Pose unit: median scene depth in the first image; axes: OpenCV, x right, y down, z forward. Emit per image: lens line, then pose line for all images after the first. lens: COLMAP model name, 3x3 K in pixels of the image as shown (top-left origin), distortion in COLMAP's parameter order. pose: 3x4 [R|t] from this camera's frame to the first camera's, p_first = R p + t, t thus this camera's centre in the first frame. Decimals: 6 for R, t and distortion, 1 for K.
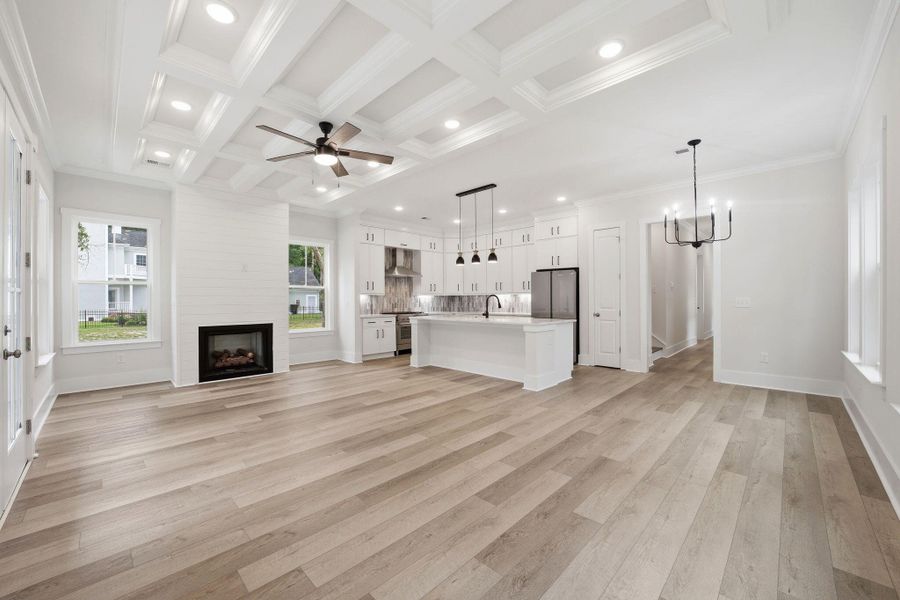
lens RADIAL K [[350.9, 0, 450.0], [0, 350.9, 300.0], [0, 0, 1]] dist [-0.029908, 0.008611]
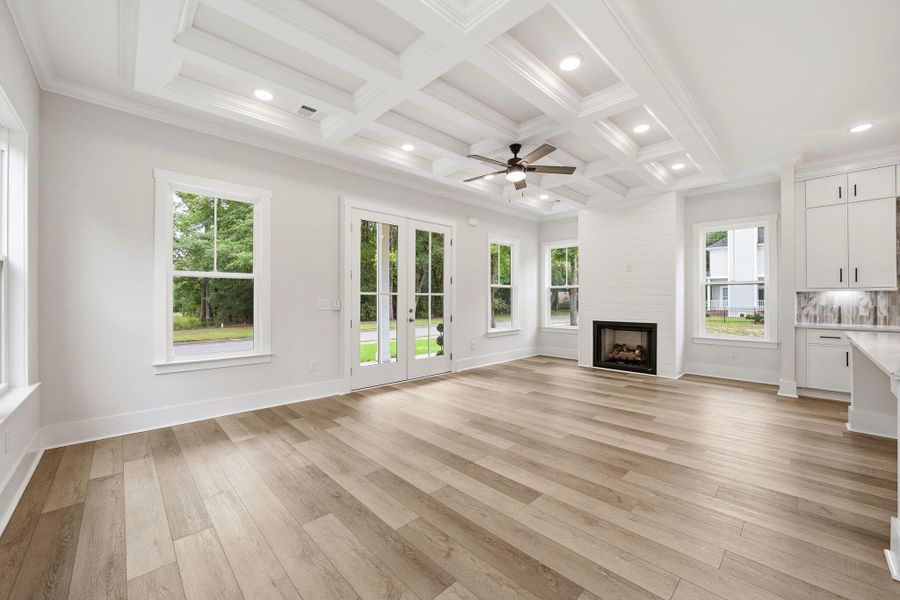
lens RADIAL K [[350.9, 0, 450.0], [0, 350.9, 300.0], [0, 0, 1]] dist [-0.029908, 0.008611]
pose [[-0.022839, 0.006094, -0.999721, 0.793152], [-0.001183, 0.999981, 0.006123, -0.003525], [0.999738, 0.001322, -0.022831, 0.808505]]
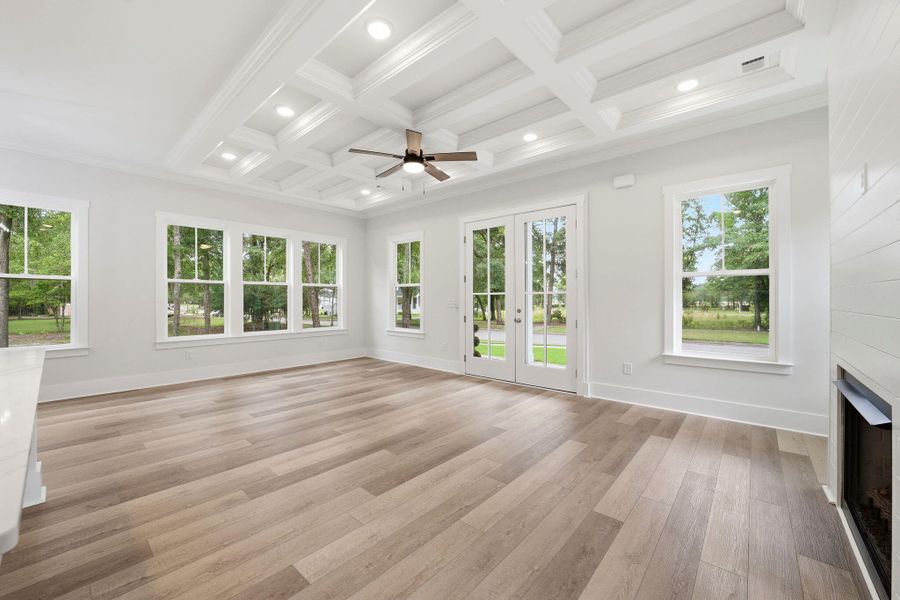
lens RADIAL K [[348.3, 0, 450.0], [0, 348.3, 300.0], [0, 0, 1]] dist [-0.100596, 0.034527]
pose [[-0.998193, 0.003558, -0.059987, -0.399274], [0.003393, 0.999990, 0.002848, 0.003609], [0.059996, 0.002639, -0.998195, 2.047566]]
